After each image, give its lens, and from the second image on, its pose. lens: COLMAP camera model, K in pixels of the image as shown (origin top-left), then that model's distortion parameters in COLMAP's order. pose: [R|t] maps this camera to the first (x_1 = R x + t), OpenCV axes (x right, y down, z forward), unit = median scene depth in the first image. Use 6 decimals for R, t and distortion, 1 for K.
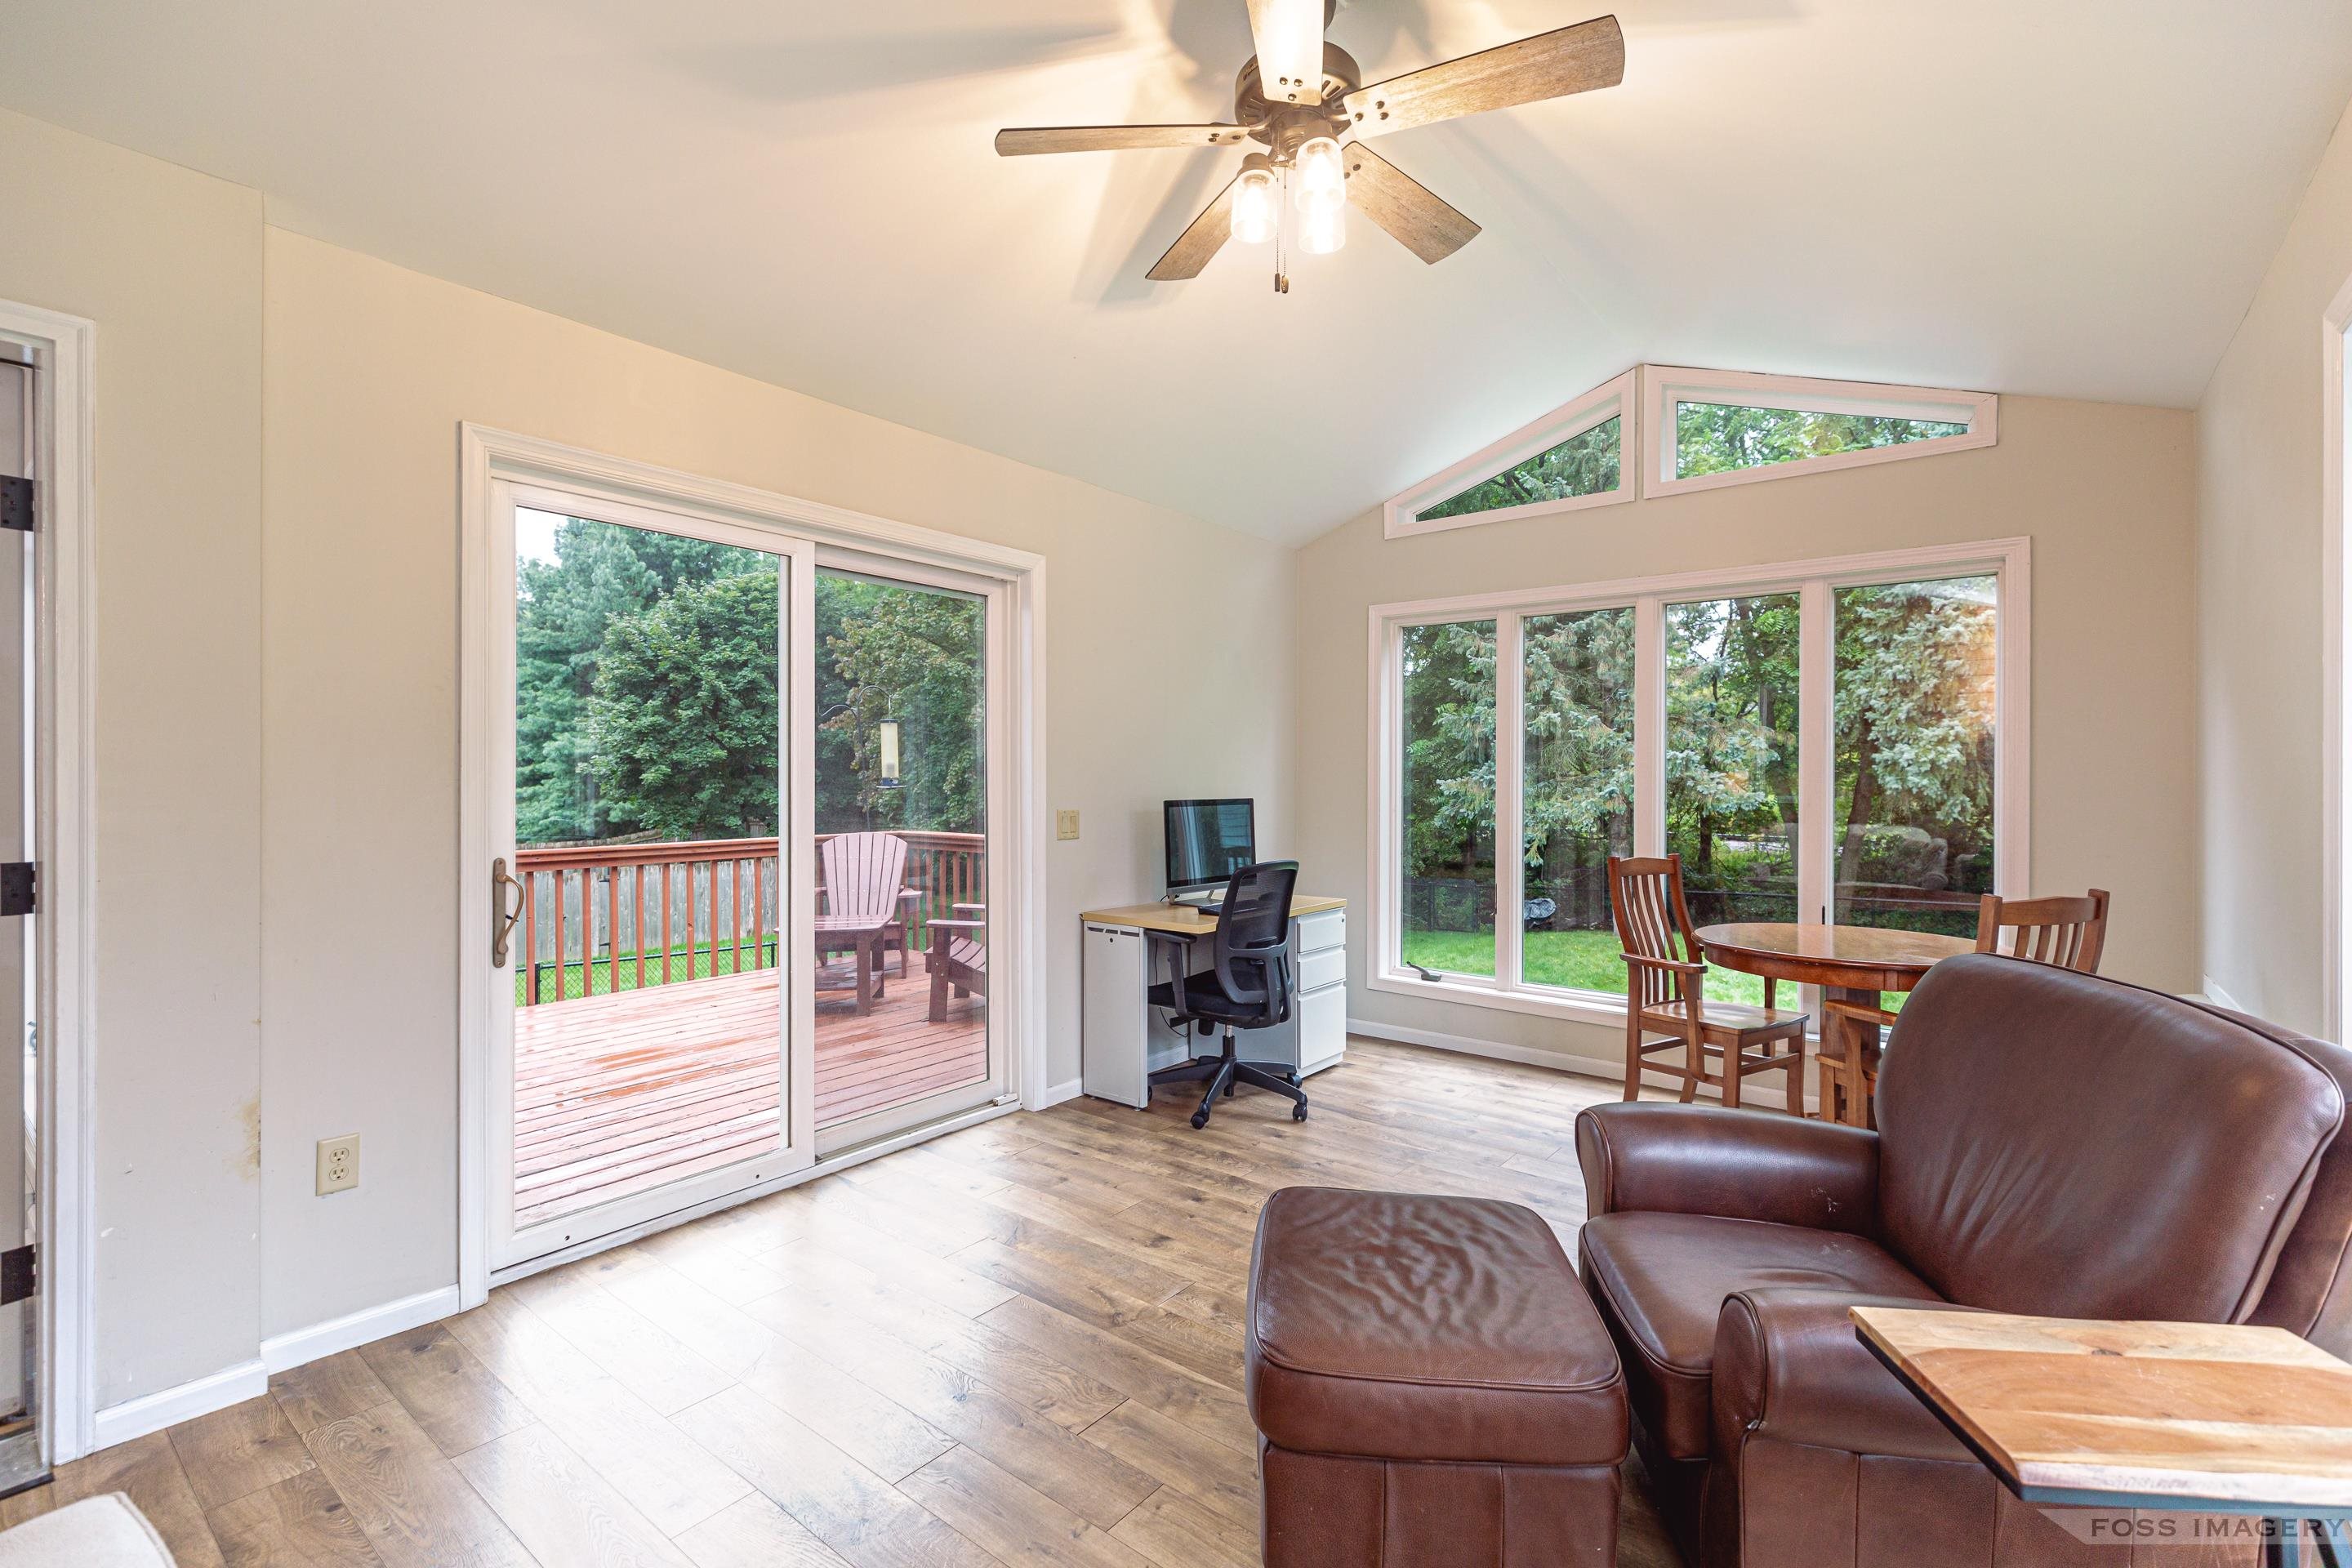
lens RADIAL K [[1042.3, 0, 1180.5], [0, 1042.3, 774.6], [0, 0, 1]] dist [0.003346, 0.000426]
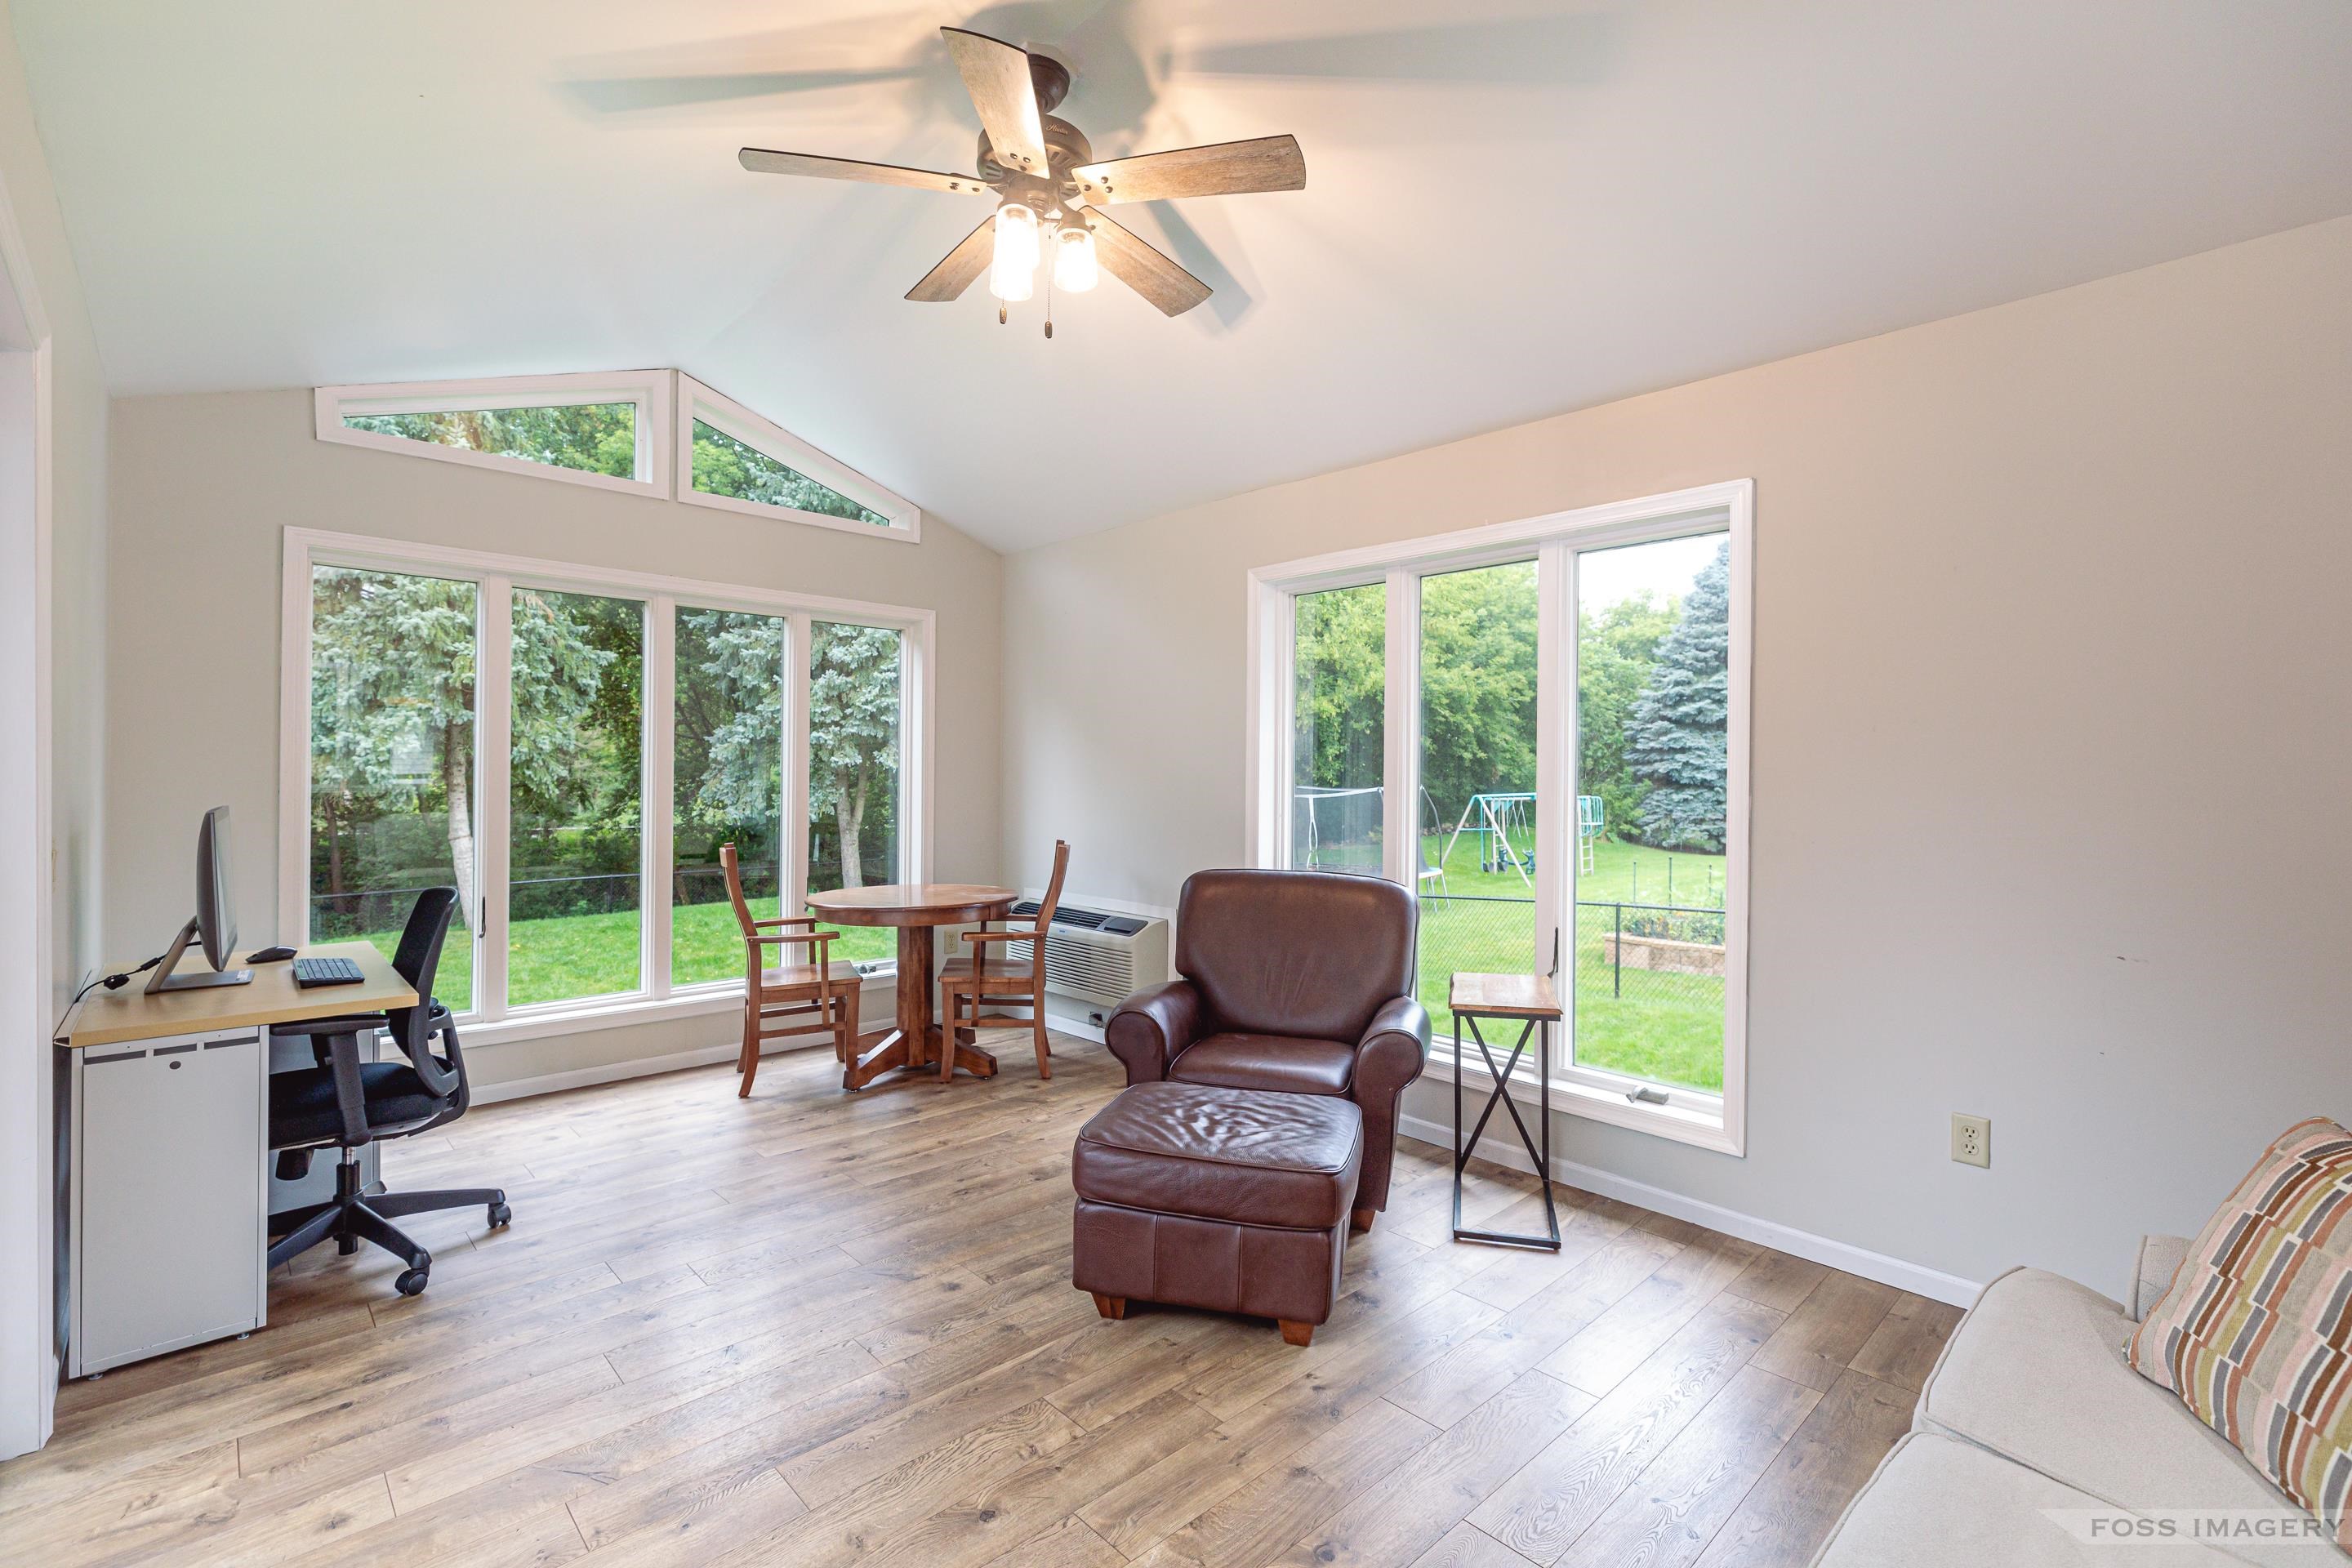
lens RADIAL K [[1042.3, 0, 1180.5], [0, 1042.3, 774.6], [0, 0, 1]] dist [0.003346, 0.000426]
pose [[0.149666, -0.003050, 0.988732, -0.552005], [-0.009484, 0.999945, 0.004521, -0.006225], [-0.988691, -0.010054, 0.149628, 0.388712]]
